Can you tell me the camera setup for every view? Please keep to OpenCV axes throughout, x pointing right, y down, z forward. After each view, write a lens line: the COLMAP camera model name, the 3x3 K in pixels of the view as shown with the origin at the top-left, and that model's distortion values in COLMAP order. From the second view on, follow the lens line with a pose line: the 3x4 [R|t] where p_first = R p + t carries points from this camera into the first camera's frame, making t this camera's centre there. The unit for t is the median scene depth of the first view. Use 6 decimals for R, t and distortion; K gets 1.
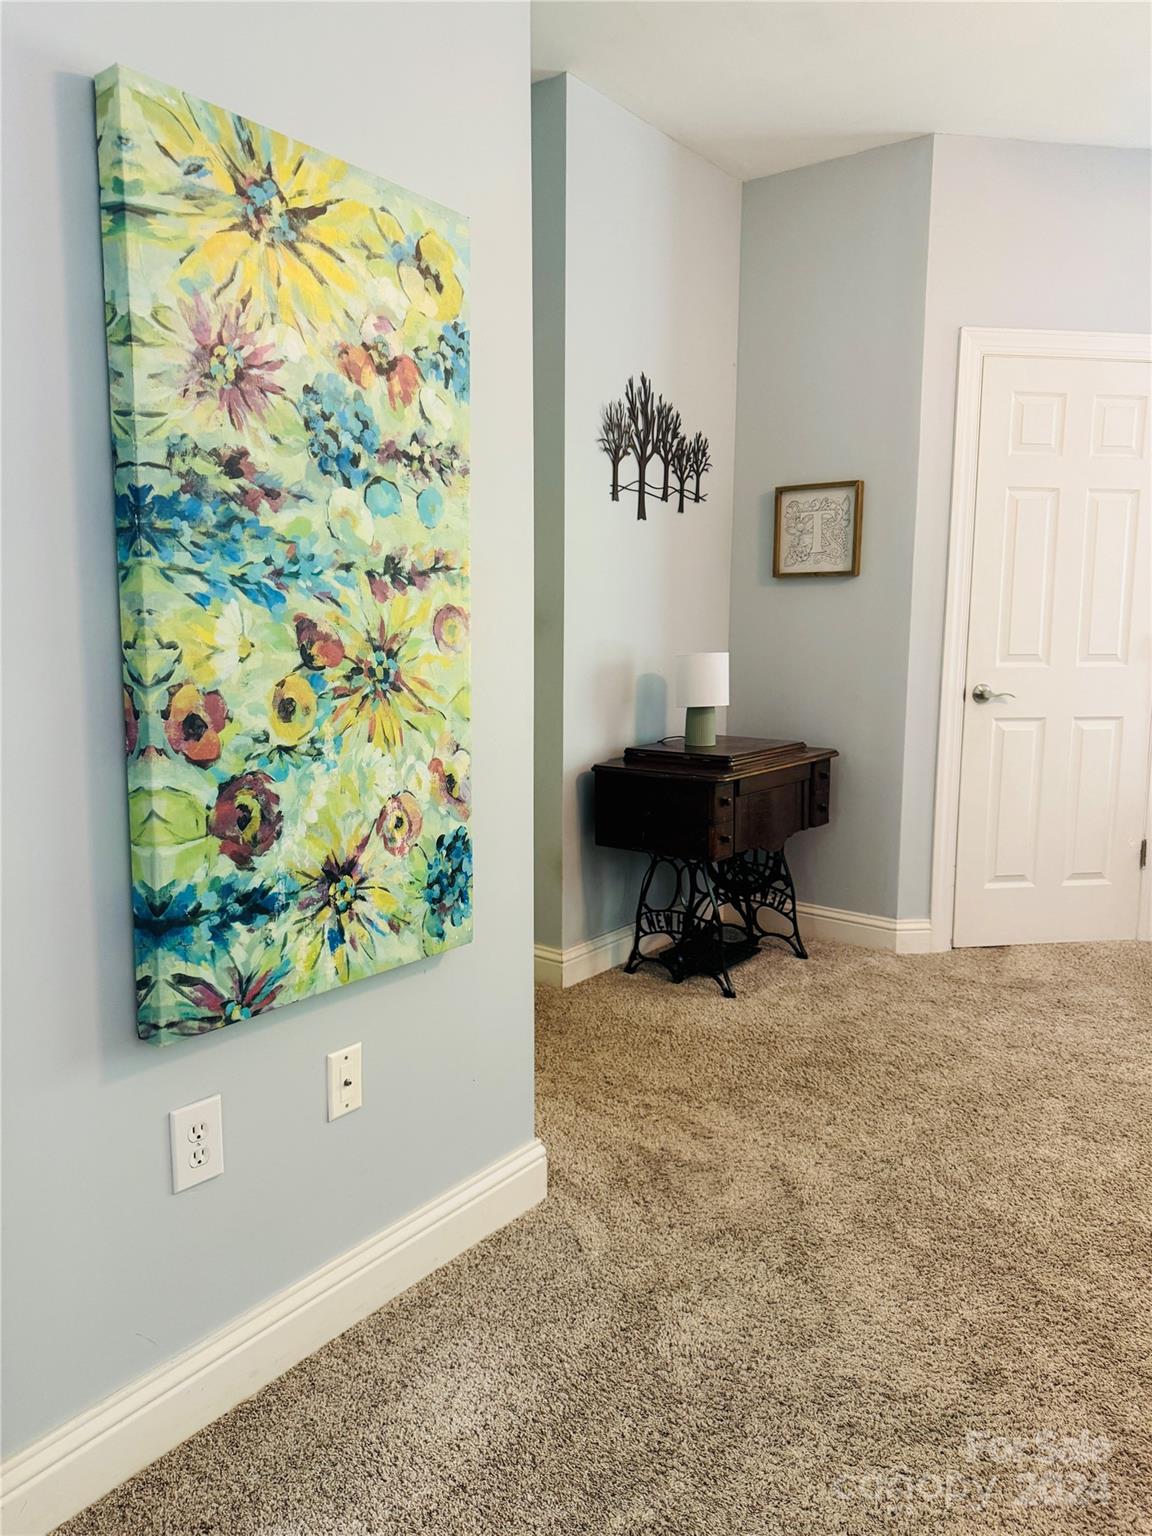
lens RADIAL K [[1061.5, 0, 576.3], [0, 1061.5, 771.6], [0, 0, 1]] dist [0.060102, -0.070935]
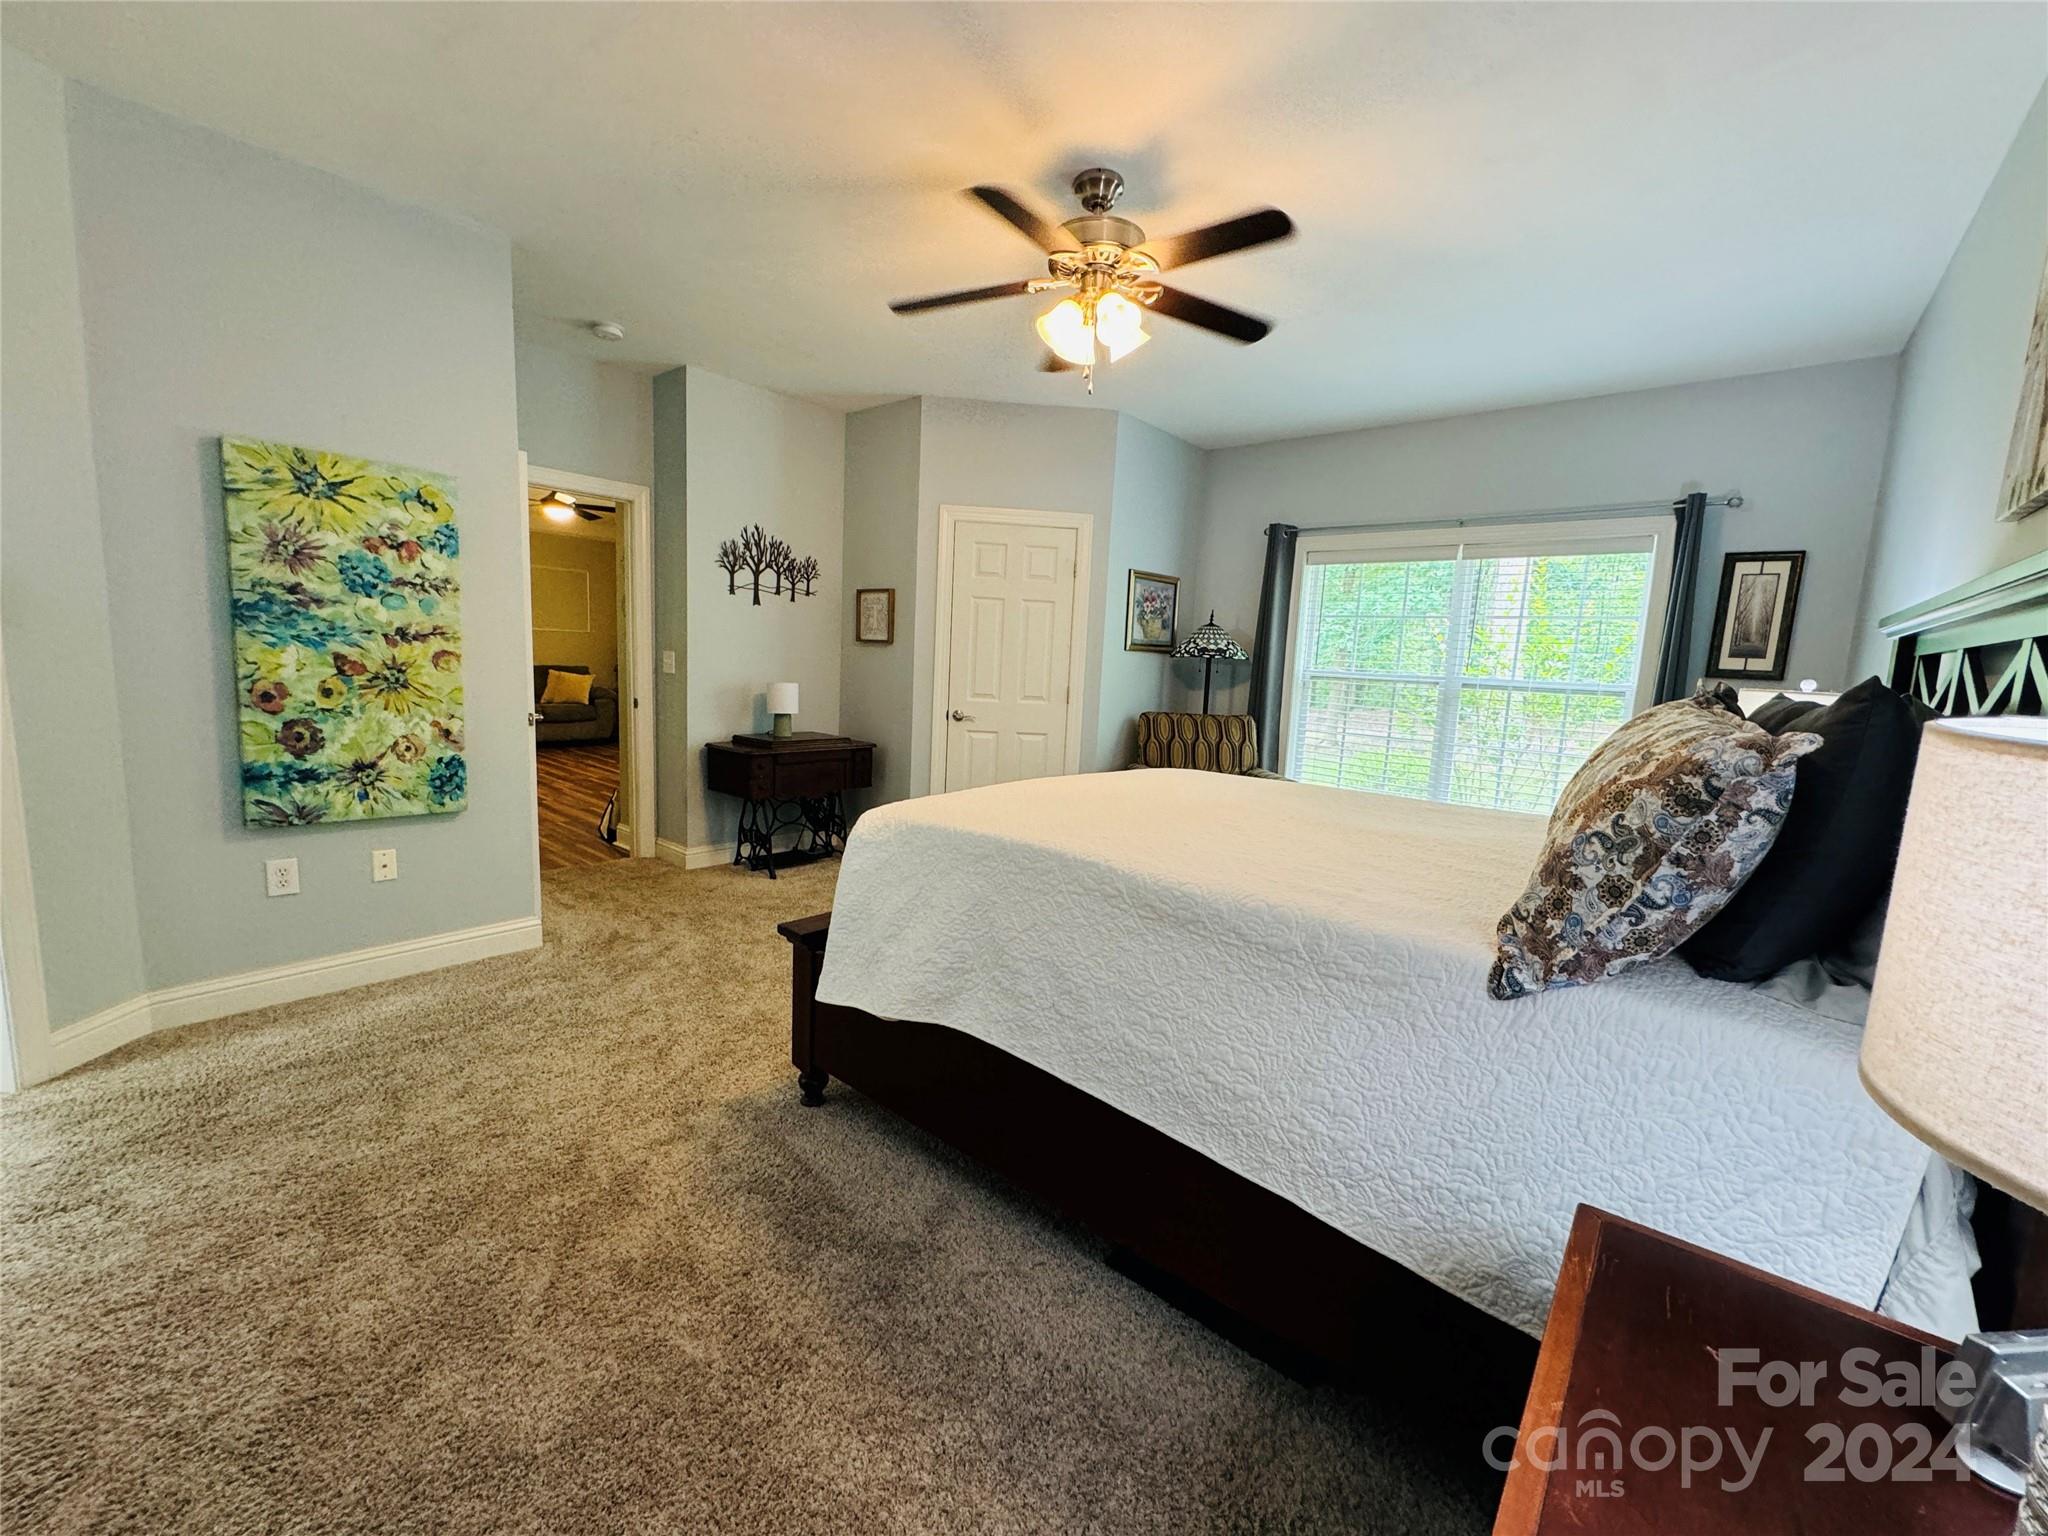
lens RADIAL K [[808.6, 0, 1036.8], [0, 808.6, 770.4], [0, 0, 1]] dist [-0.002897, 0.000833]
pose [[0.997476, 0.051962, -0.048383, 1.245174], [-0.052375, 0.998601, -0.007314, 0.038617], [0.047935, 0.009830, 0.998802, -0.619835]]
